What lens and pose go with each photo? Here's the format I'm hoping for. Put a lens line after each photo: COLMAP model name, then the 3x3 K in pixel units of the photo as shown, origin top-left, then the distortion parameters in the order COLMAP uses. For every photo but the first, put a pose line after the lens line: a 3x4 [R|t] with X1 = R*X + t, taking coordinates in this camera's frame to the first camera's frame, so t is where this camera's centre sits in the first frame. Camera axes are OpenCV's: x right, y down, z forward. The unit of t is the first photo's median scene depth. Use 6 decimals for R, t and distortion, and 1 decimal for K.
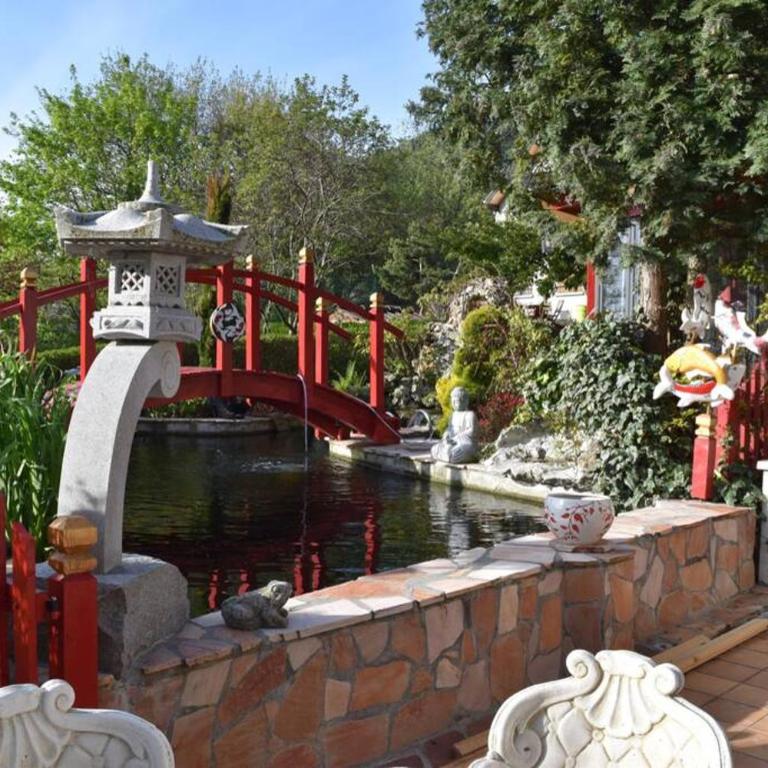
lens RADIAL K [[904.0, 0, 385.5], [0, 904.0, 385.0], [0, 0, 1]] dist [-0.094221, -0.021036]
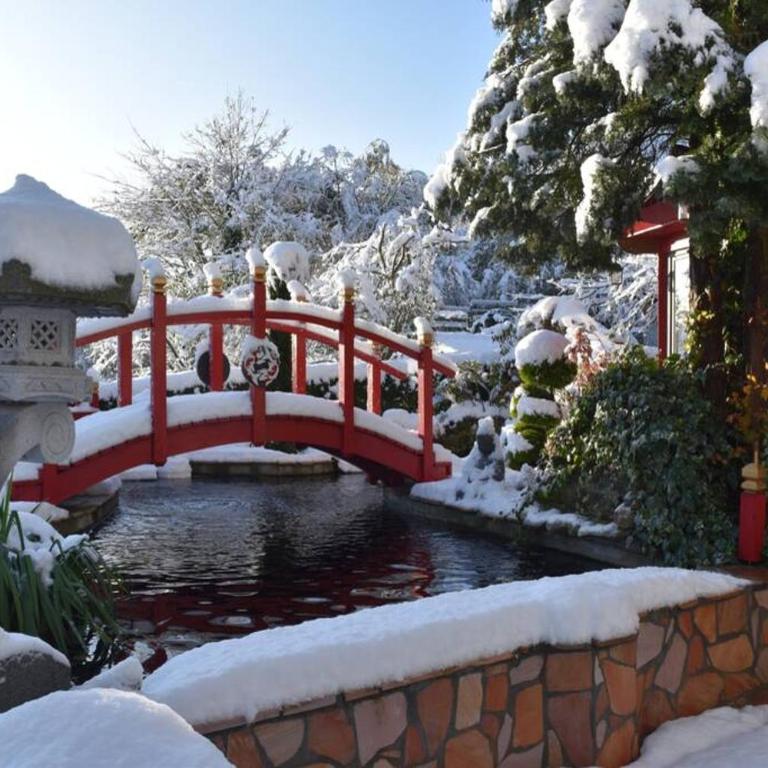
lens RADIAL K [[904.0, 0, 385.5], [0, 904.0, 385.0], [0, 0, 1]] dist [-0.094221, -0.021036]
pose [[0.991238, -0.010133, -0.131700, 0.135586], [0.005325, 0.999308, -0.036804, -0.019615], [0.131982, 0.035780, 0.990606, 0.094037]]
